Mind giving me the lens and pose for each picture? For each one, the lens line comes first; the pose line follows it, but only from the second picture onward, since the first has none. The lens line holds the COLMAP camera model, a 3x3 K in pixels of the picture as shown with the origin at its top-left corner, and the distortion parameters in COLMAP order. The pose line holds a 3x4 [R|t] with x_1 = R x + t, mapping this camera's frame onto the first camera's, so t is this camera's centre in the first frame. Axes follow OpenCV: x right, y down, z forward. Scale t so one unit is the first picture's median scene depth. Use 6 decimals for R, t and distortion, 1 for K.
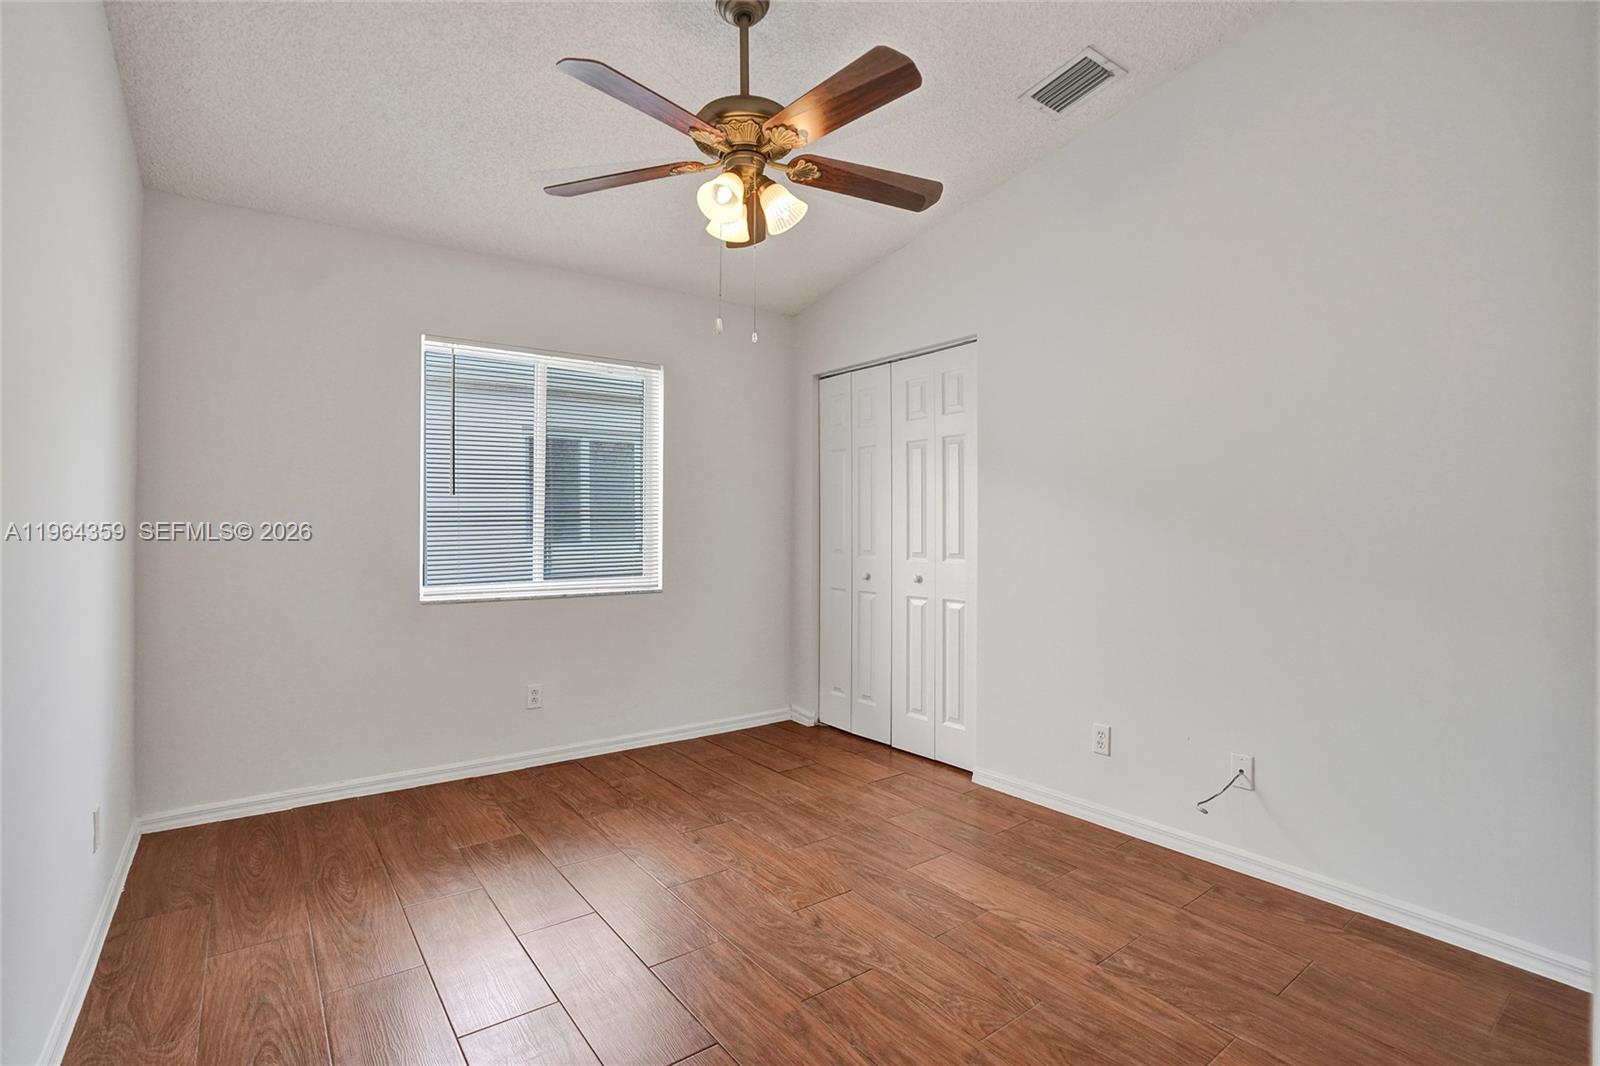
lens RADIAL K [[746.3, 0, 787.1], [0, 746.3, 531.0], [0, 0, 1]] dist [-0.036815, 0.003843]
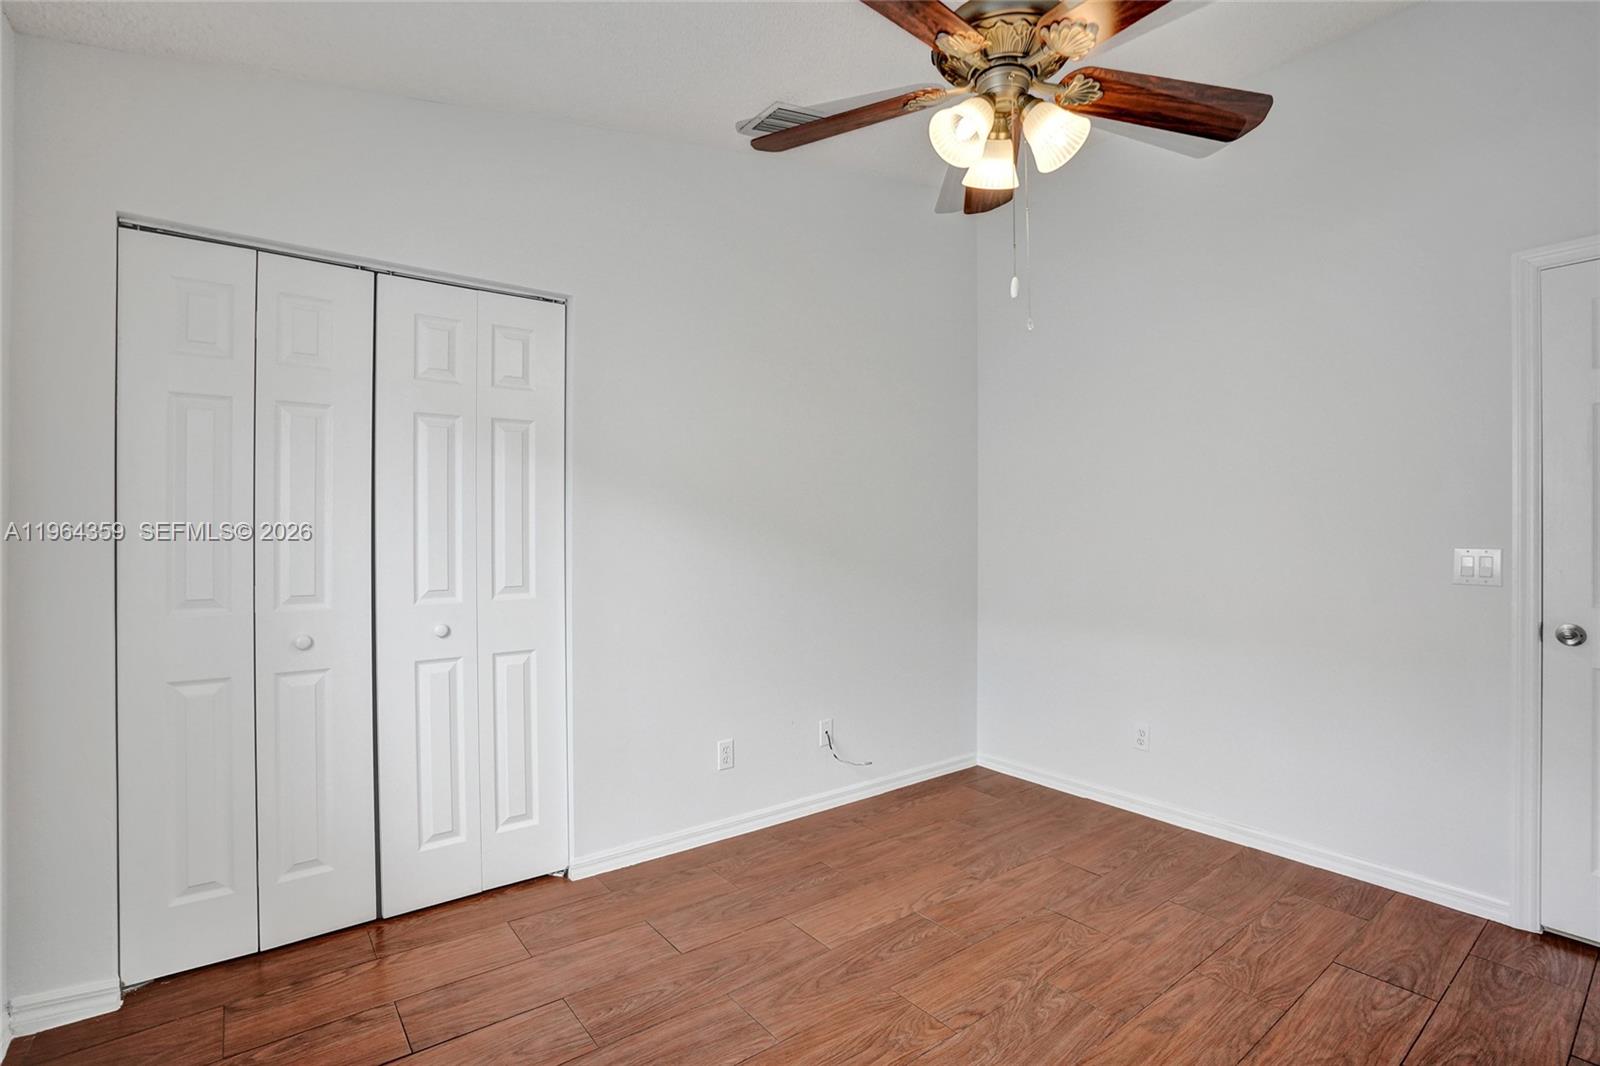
lens RADIAL K [[746.3, 0, 796.5], [0, 746.3, 534.4], [0, 0, 1]] dist [-0.036815, 0.003843]
pose [[-0.029729, 0.001700, 0.999557, -0.671994], [-0.001809, 0.999997, -0.001754, -0.027143], [-0.999556, -0.001860, -0.029726, 1.014033]]
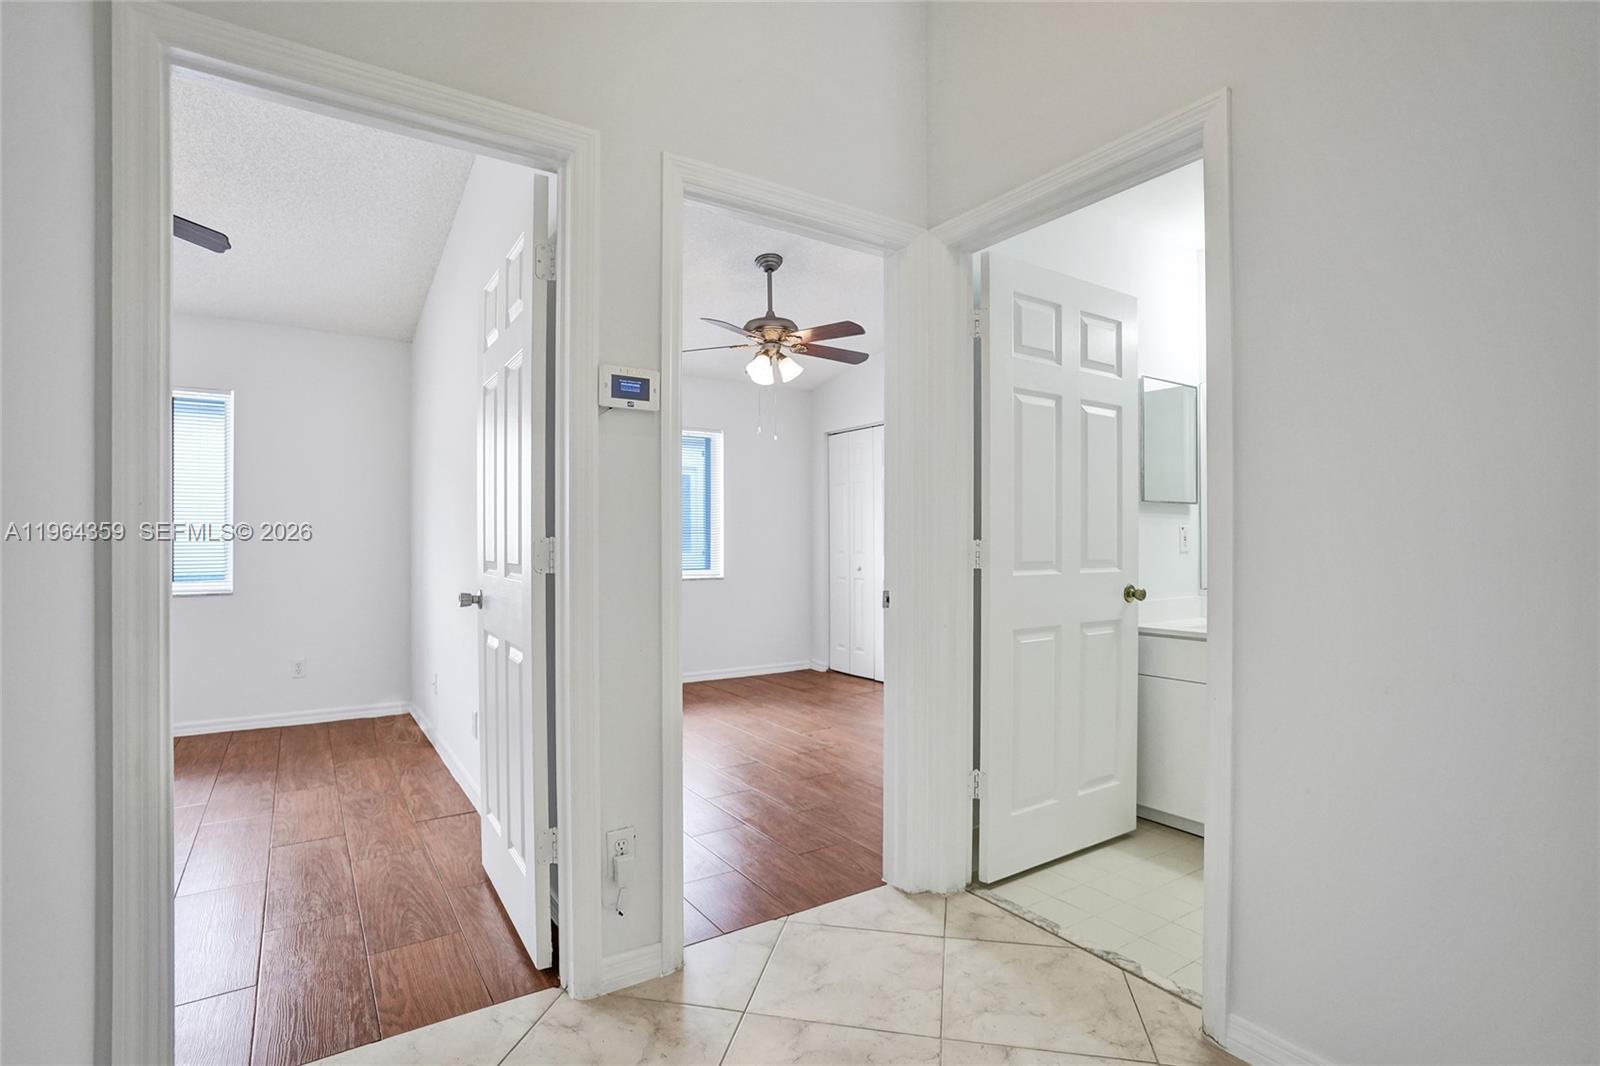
lens RADIAL K [[746.3, 0, 803.6], [0, 746.3, 542.5], [0, 0, 1]] dist [-0.036815, 0.003843]
pose [[0.999252, -0.007262, -0.037988, 0.081712], [0.006917, 0.999934, -0.009208, 0.033603], [0.038052, 0.008938, 0.999236, -0.783749]]
